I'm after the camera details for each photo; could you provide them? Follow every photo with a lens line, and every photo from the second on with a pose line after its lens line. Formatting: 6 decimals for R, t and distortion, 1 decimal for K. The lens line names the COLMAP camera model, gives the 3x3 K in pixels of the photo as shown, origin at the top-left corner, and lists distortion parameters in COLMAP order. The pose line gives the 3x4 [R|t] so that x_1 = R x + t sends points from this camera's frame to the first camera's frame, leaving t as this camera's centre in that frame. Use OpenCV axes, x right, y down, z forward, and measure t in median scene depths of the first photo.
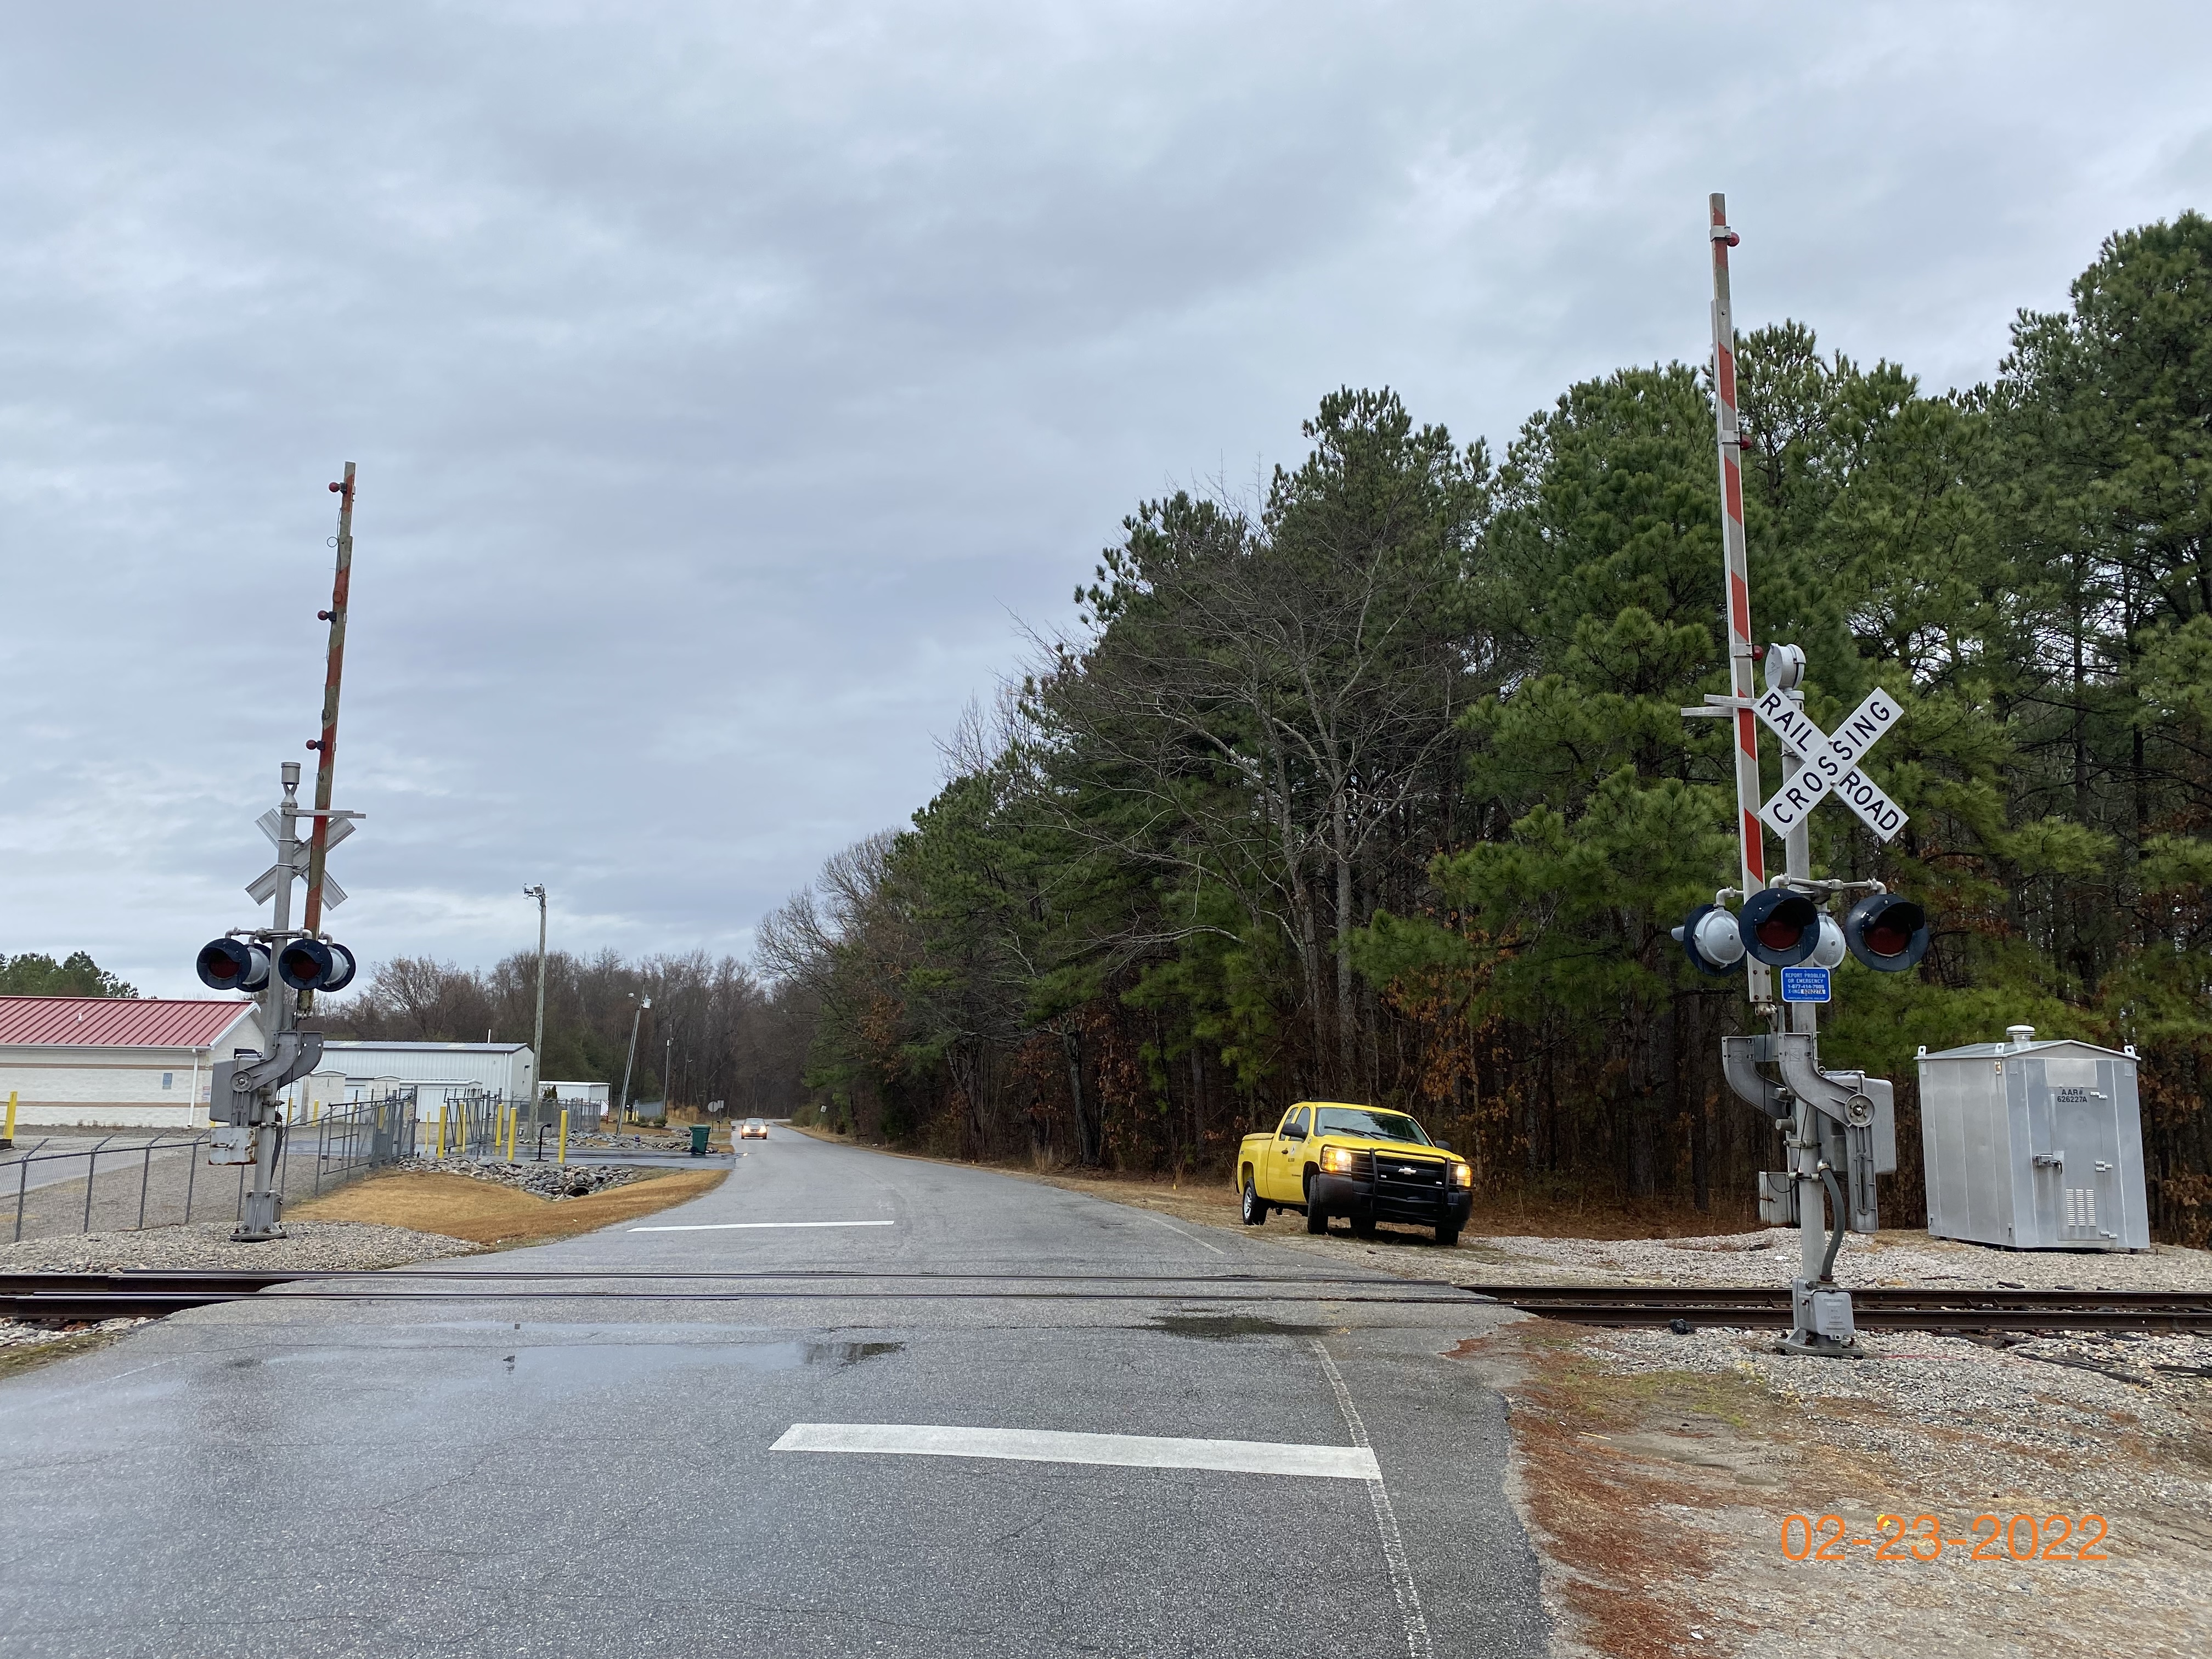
lens RADIAL K [[1646.7, 0, 1108.3], [0, 1646.7, 787.5], [0, 0, 1]] dist [0.004972, -0.003073]
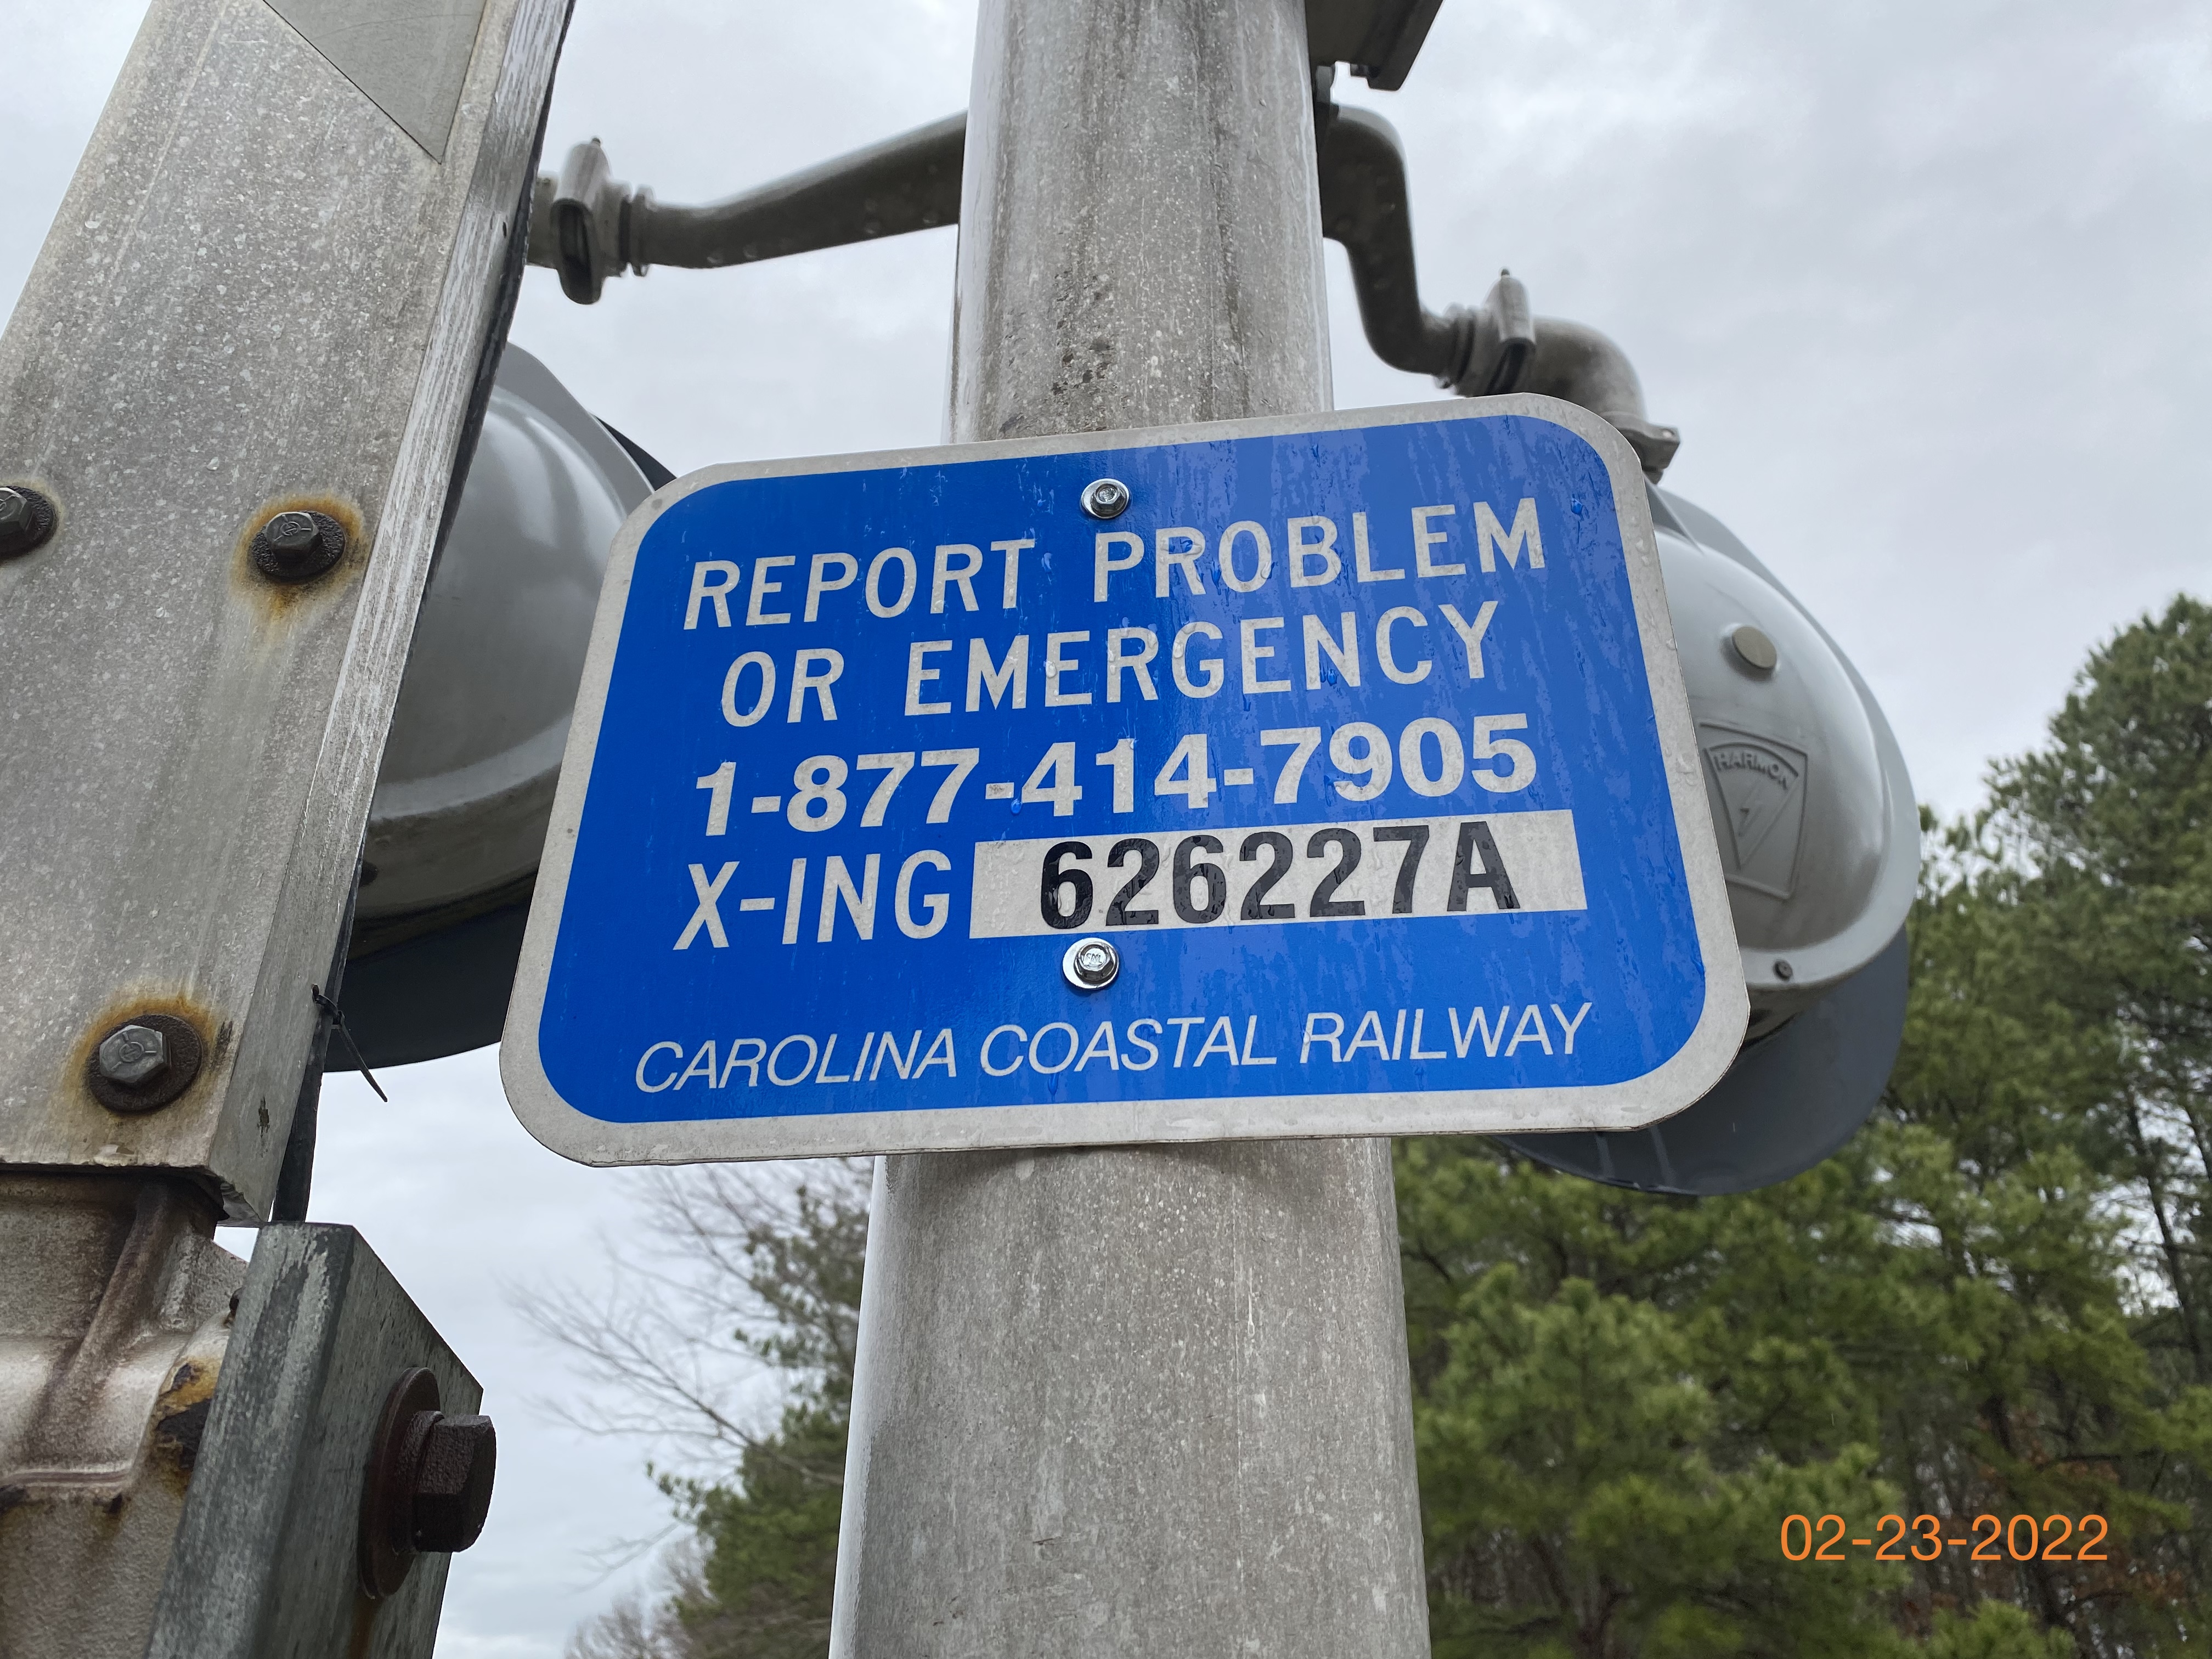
lens RADIAL K [[1646.7, 0, 1108.3], [0, 1646.7, 787.5], [0, 0, 1]] dist [0.004972, -0.003073]
pose [[0.999977, -0.002161, 0.006373, 0.170213], [0.004435, 0.923861, -0.382703, 0.053437], [-0.005061, 0.382722, 0.923850, 0.390433]]
